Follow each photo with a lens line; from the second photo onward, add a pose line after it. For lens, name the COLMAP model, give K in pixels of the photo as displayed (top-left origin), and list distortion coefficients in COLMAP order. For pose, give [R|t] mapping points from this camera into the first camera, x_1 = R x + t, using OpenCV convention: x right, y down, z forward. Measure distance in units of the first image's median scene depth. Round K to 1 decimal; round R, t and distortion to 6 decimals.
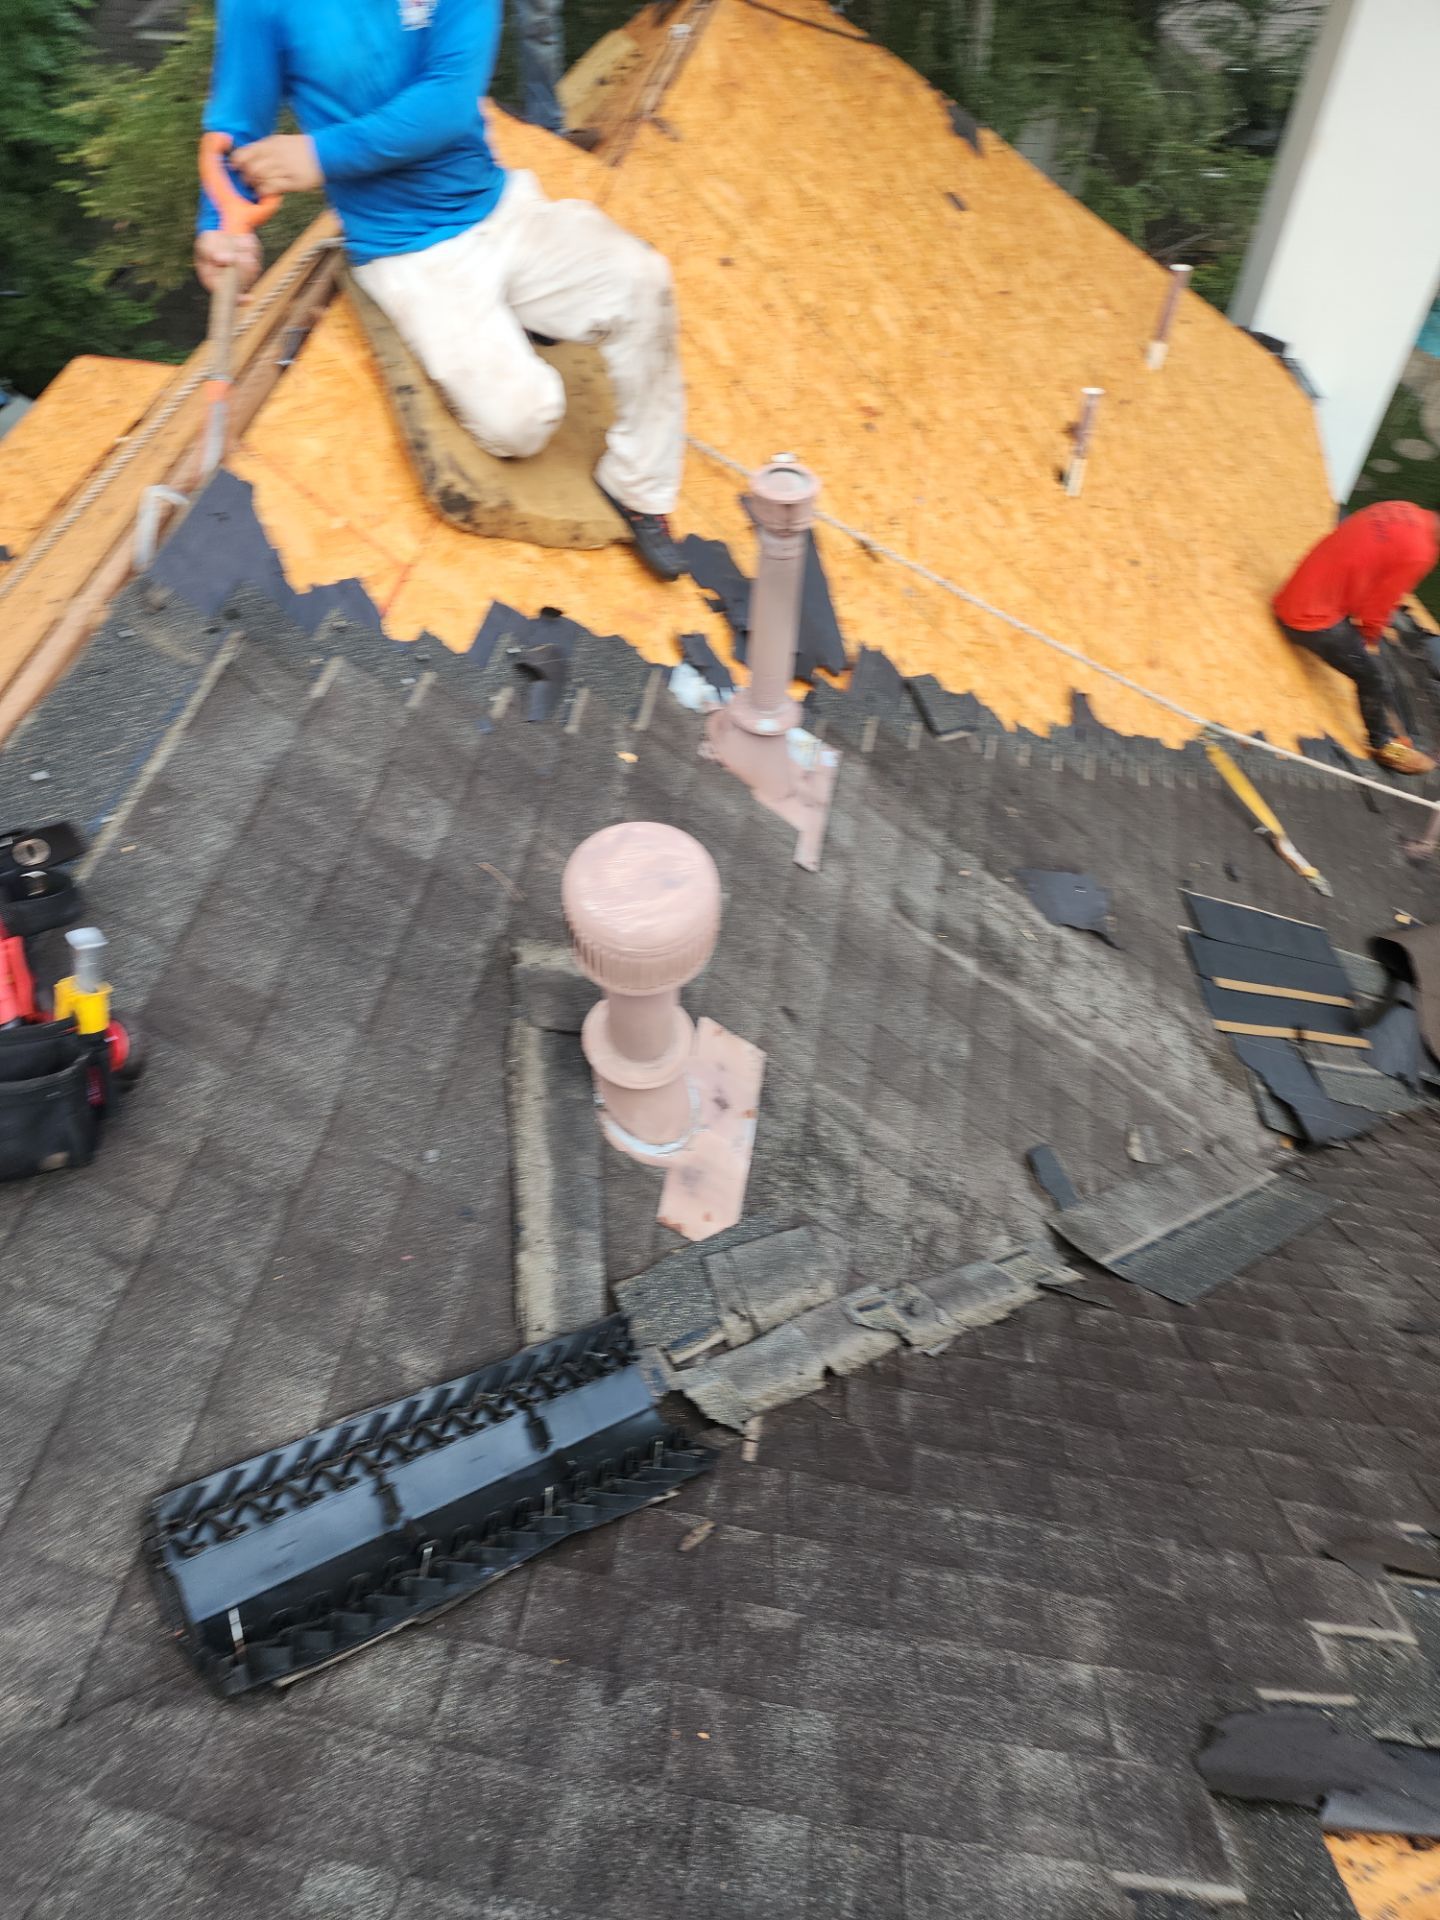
lens RADIAL K [[1248.9, 0, 720.0], [0, 1248.9, 960.0], [0, 0, 1]] dist [0.045532, -0.044681]
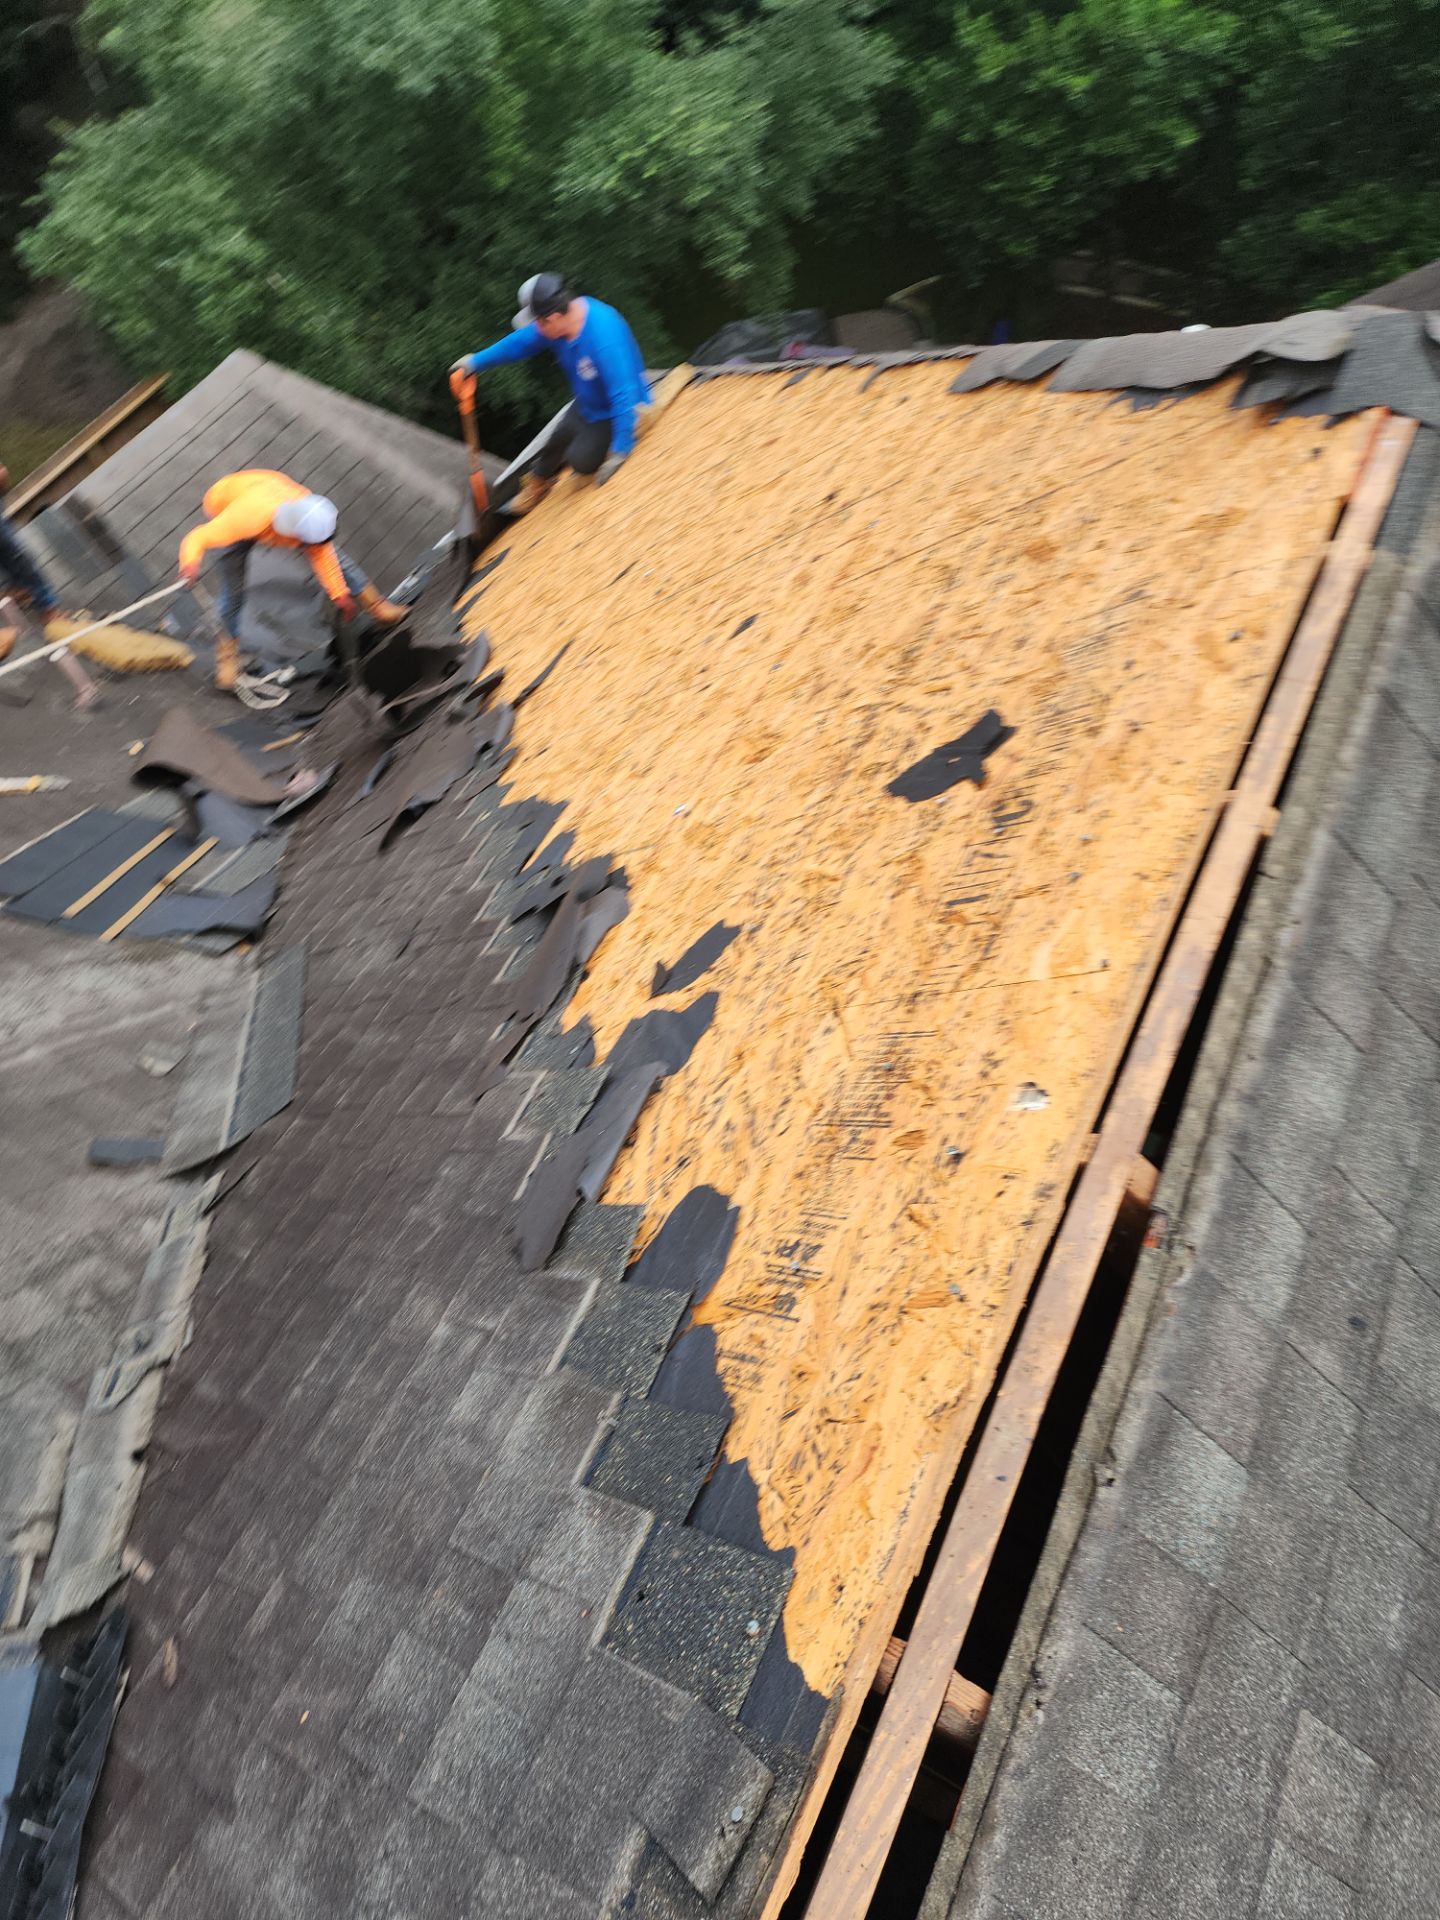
lens RADIAL K [[1248.9, 0, 720.0], [0, 1248.9, 960.0], [0, 0, 1]] dist [0.045532, -0.044681]
pose [[0.331217, -0.785910, 0.522150, 0.027499], [0.757516, 0.551417, 0.349442, 0.116828], [-0.562552, 0.279796, 0.777978, -0.074704]]
